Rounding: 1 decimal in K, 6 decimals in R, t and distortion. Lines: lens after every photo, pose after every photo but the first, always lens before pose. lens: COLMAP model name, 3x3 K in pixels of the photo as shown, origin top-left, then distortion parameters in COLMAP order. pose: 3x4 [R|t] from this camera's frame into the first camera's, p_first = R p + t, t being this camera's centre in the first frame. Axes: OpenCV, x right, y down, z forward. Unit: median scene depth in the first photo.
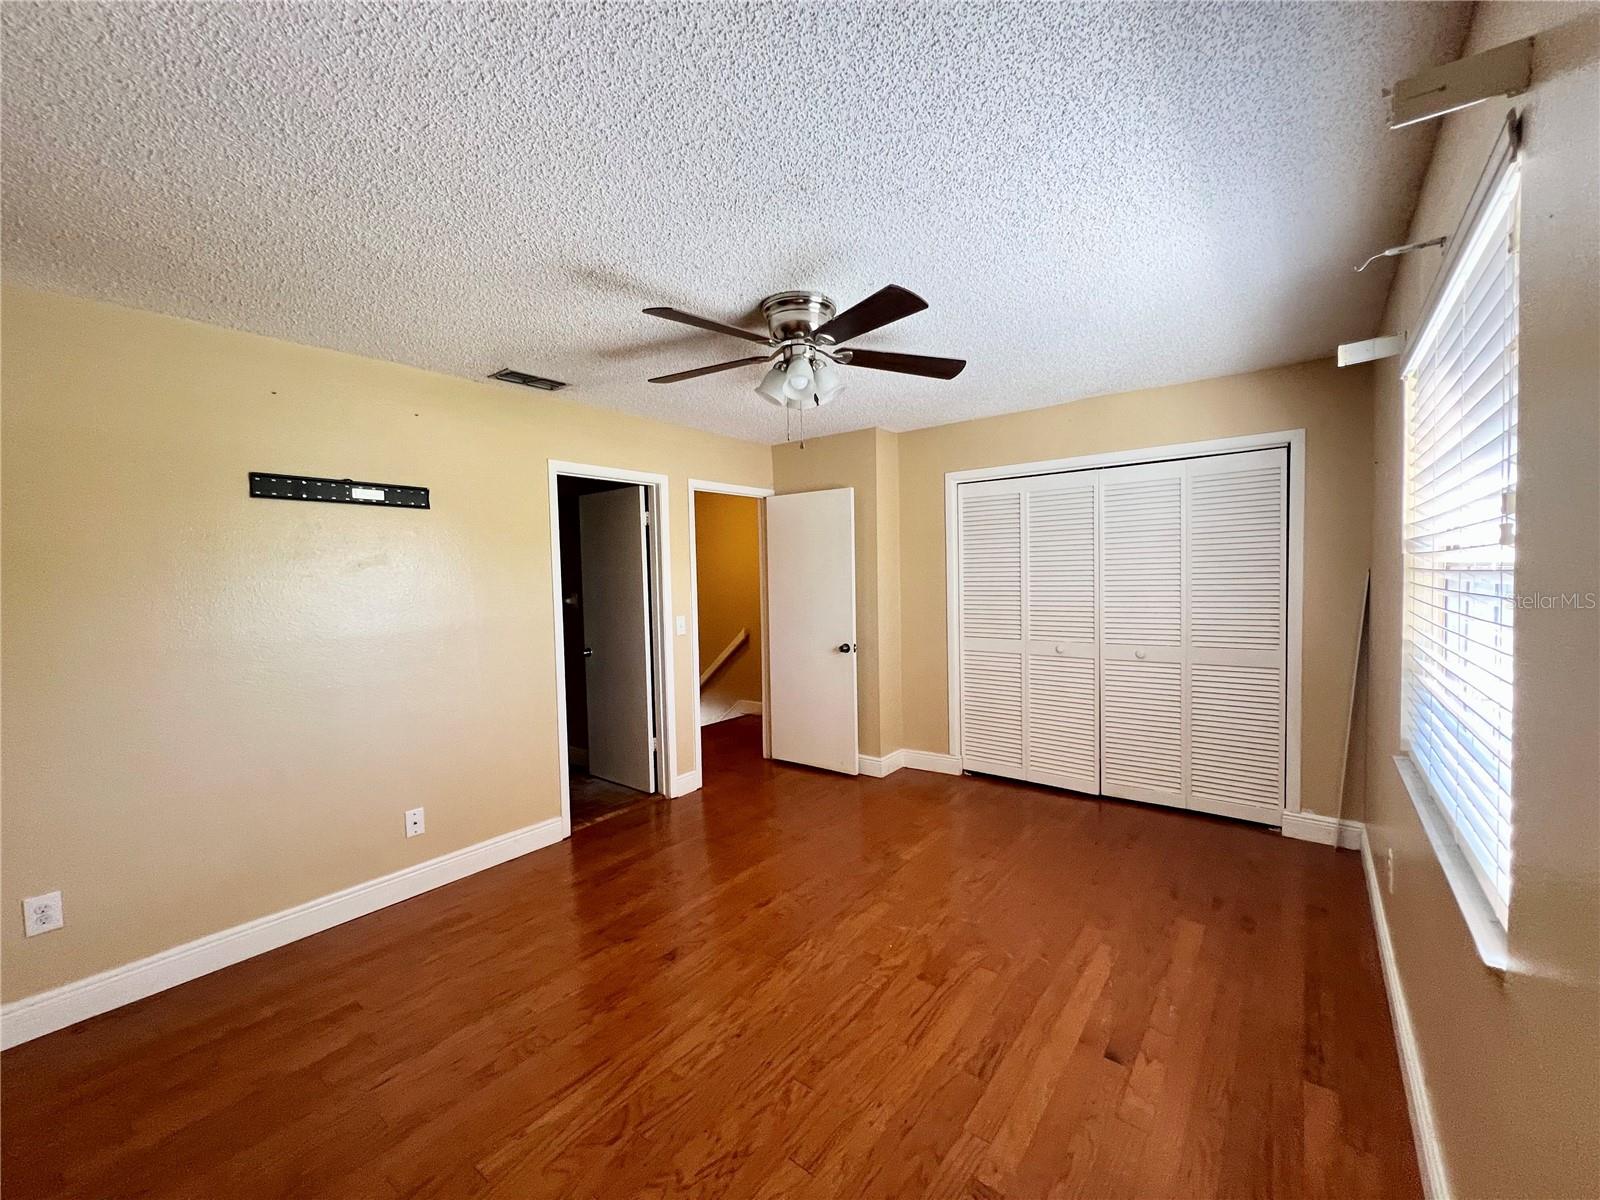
lens RADIAL K [[645.6, 0, 805.0], [0, 645.6, 600.4], [0, 0, 1]] dist [-0.000048, 0.000590]
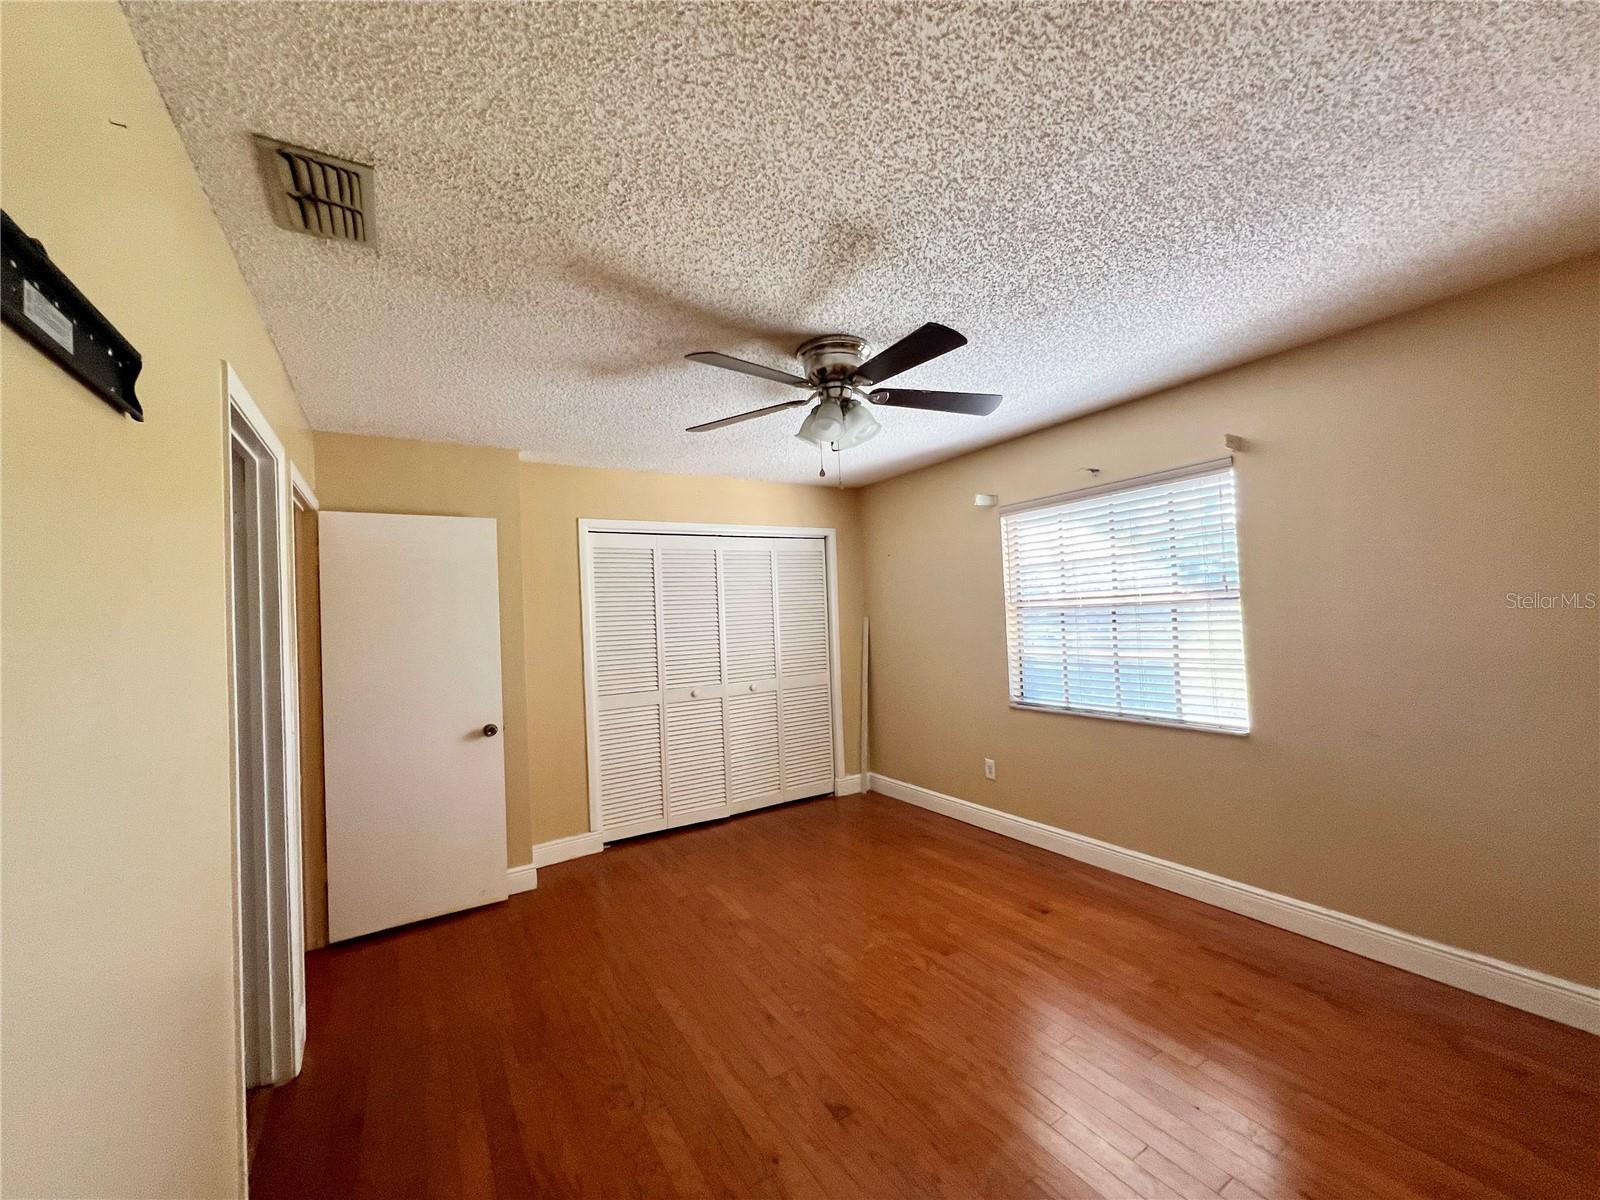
lens RADIAL K [[645.6, 0, 805.0], [0, 645.6, 600.4], [0, 0, 1]] dist [-0.000048, 0.000590]
pose [[0.343113, 0.028206, 0.938871, -0.634296], [0.075438, 0.995493, -0.057476, -0.005753], [-0.936260, 0.090547, 0.339439, 0.480847]]
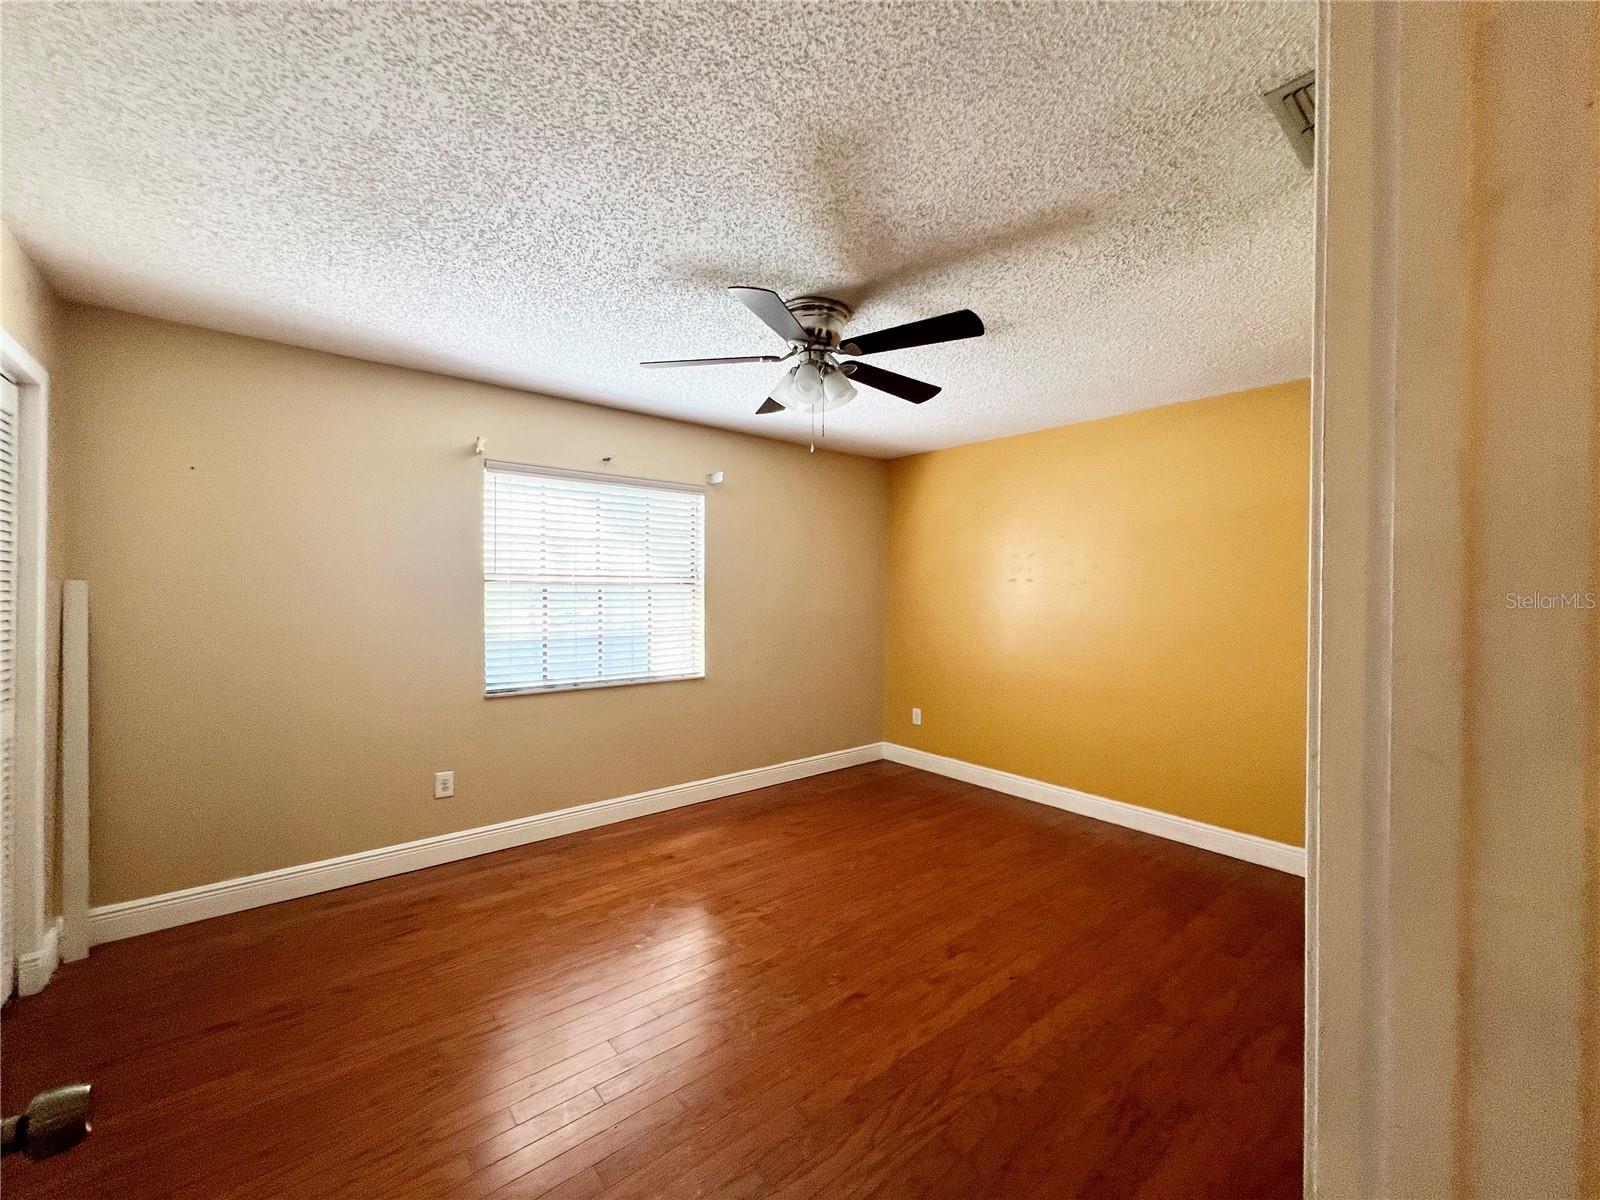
lens RADIAL K [[645.6, 0, 805.0], [0, 645.6, 600.4], [0, 0, 1]] dist [-0.000048, 0.000590]
pose [[-0.978264, 0.016532, 0.206703, -0.131469], [0.027272, 0.998416, 0.049218, -0.034383], [-0.205562, 0.053786, -0.977165, 1.328747]]
